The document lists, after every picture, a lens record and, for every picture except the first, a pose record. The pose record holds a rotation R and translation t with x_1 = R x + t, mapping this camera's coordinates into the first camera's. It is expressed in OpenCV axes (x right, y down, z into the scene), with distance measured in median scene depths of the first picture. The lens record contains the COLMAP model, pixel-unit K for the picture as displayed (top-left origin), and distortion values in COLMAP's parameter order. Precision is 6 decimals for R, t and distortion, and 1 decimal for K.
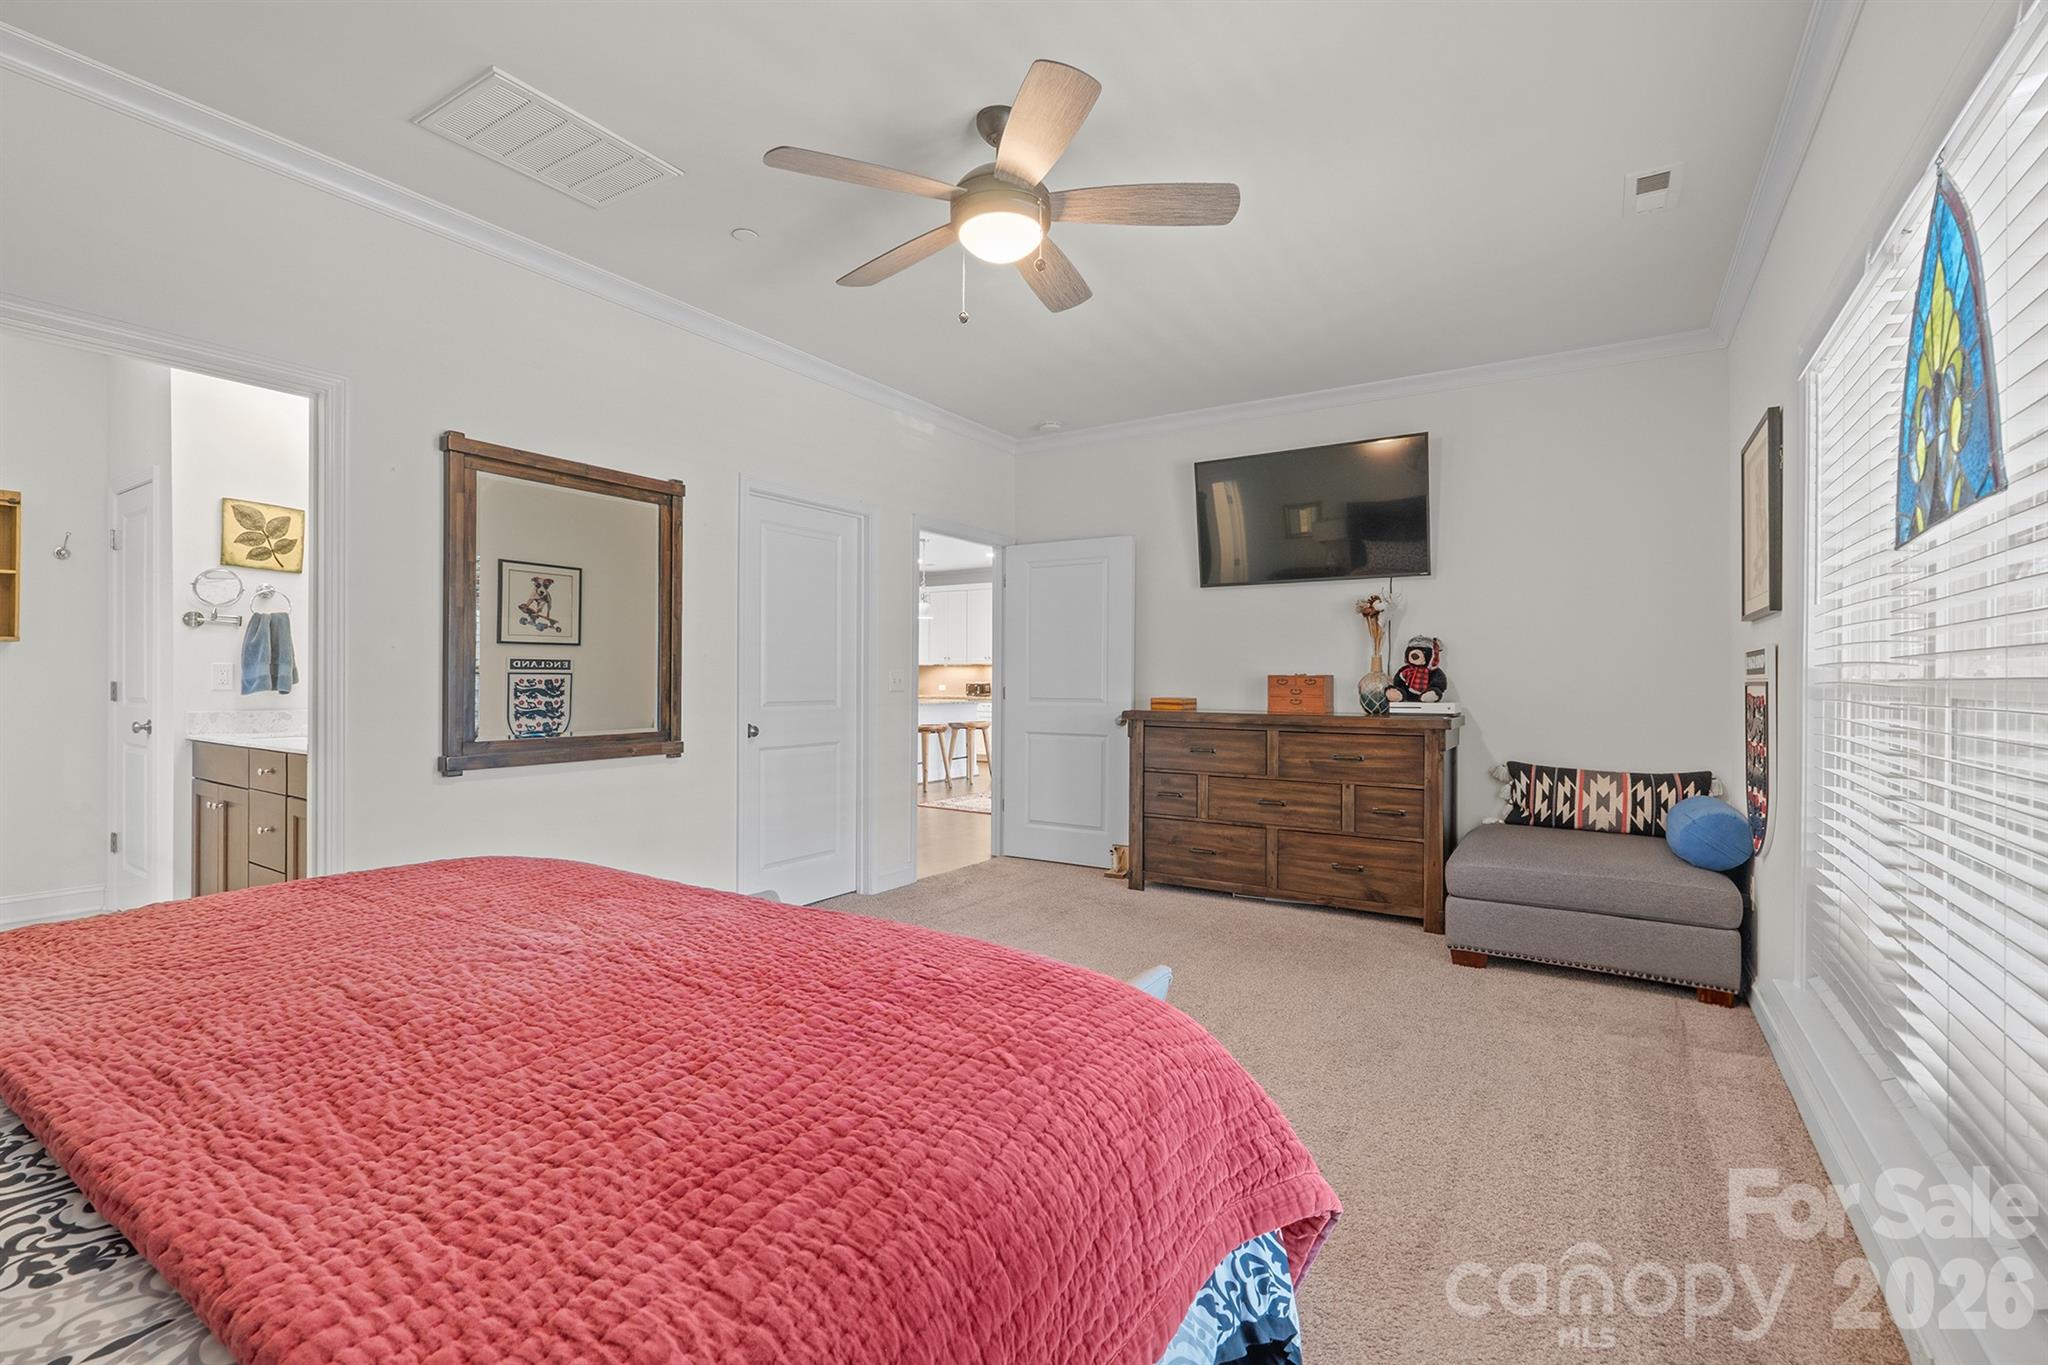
lens RADIAL K [[895.6, 0, 1023.0], [0, 895.6, 674.2], [0, 0, 1]] dist [-0.006092, -0.000918]
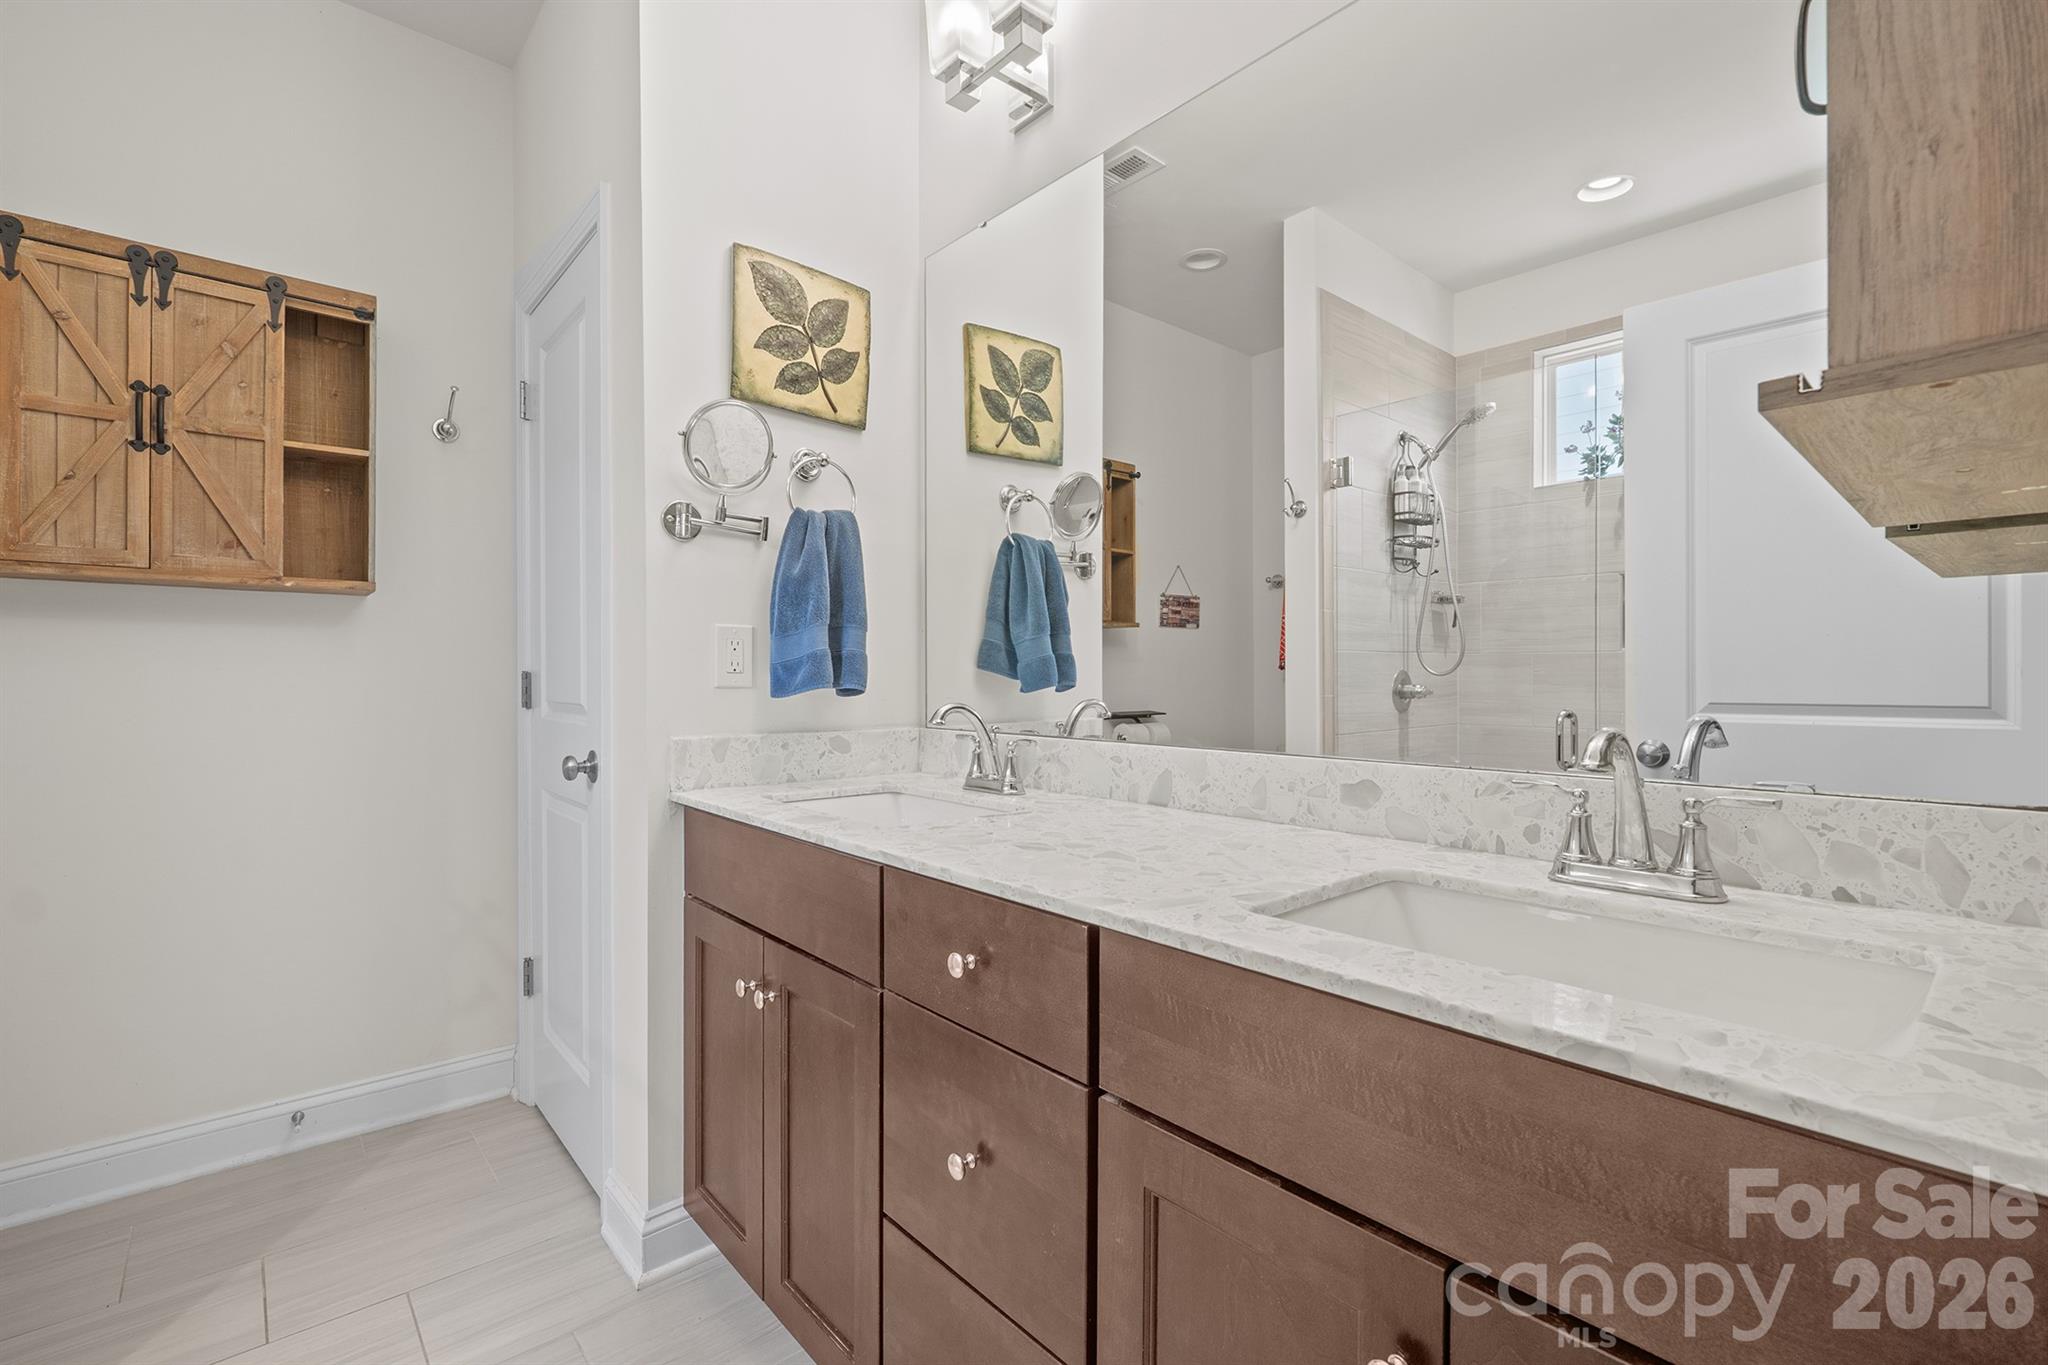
lens RADIAL K [[895.6, 0, 1023.0], [0, 895.6, 674.2], [0, 0, 1]] dist [-0.006092, -0.000918]
pose [[0.961394, -0.004003, -0.275147, -0.636583], [0.004546, 0.999989, 0.001337, 0.011530], [0.275139, -0.002537, 0.961401, 0.612385]]
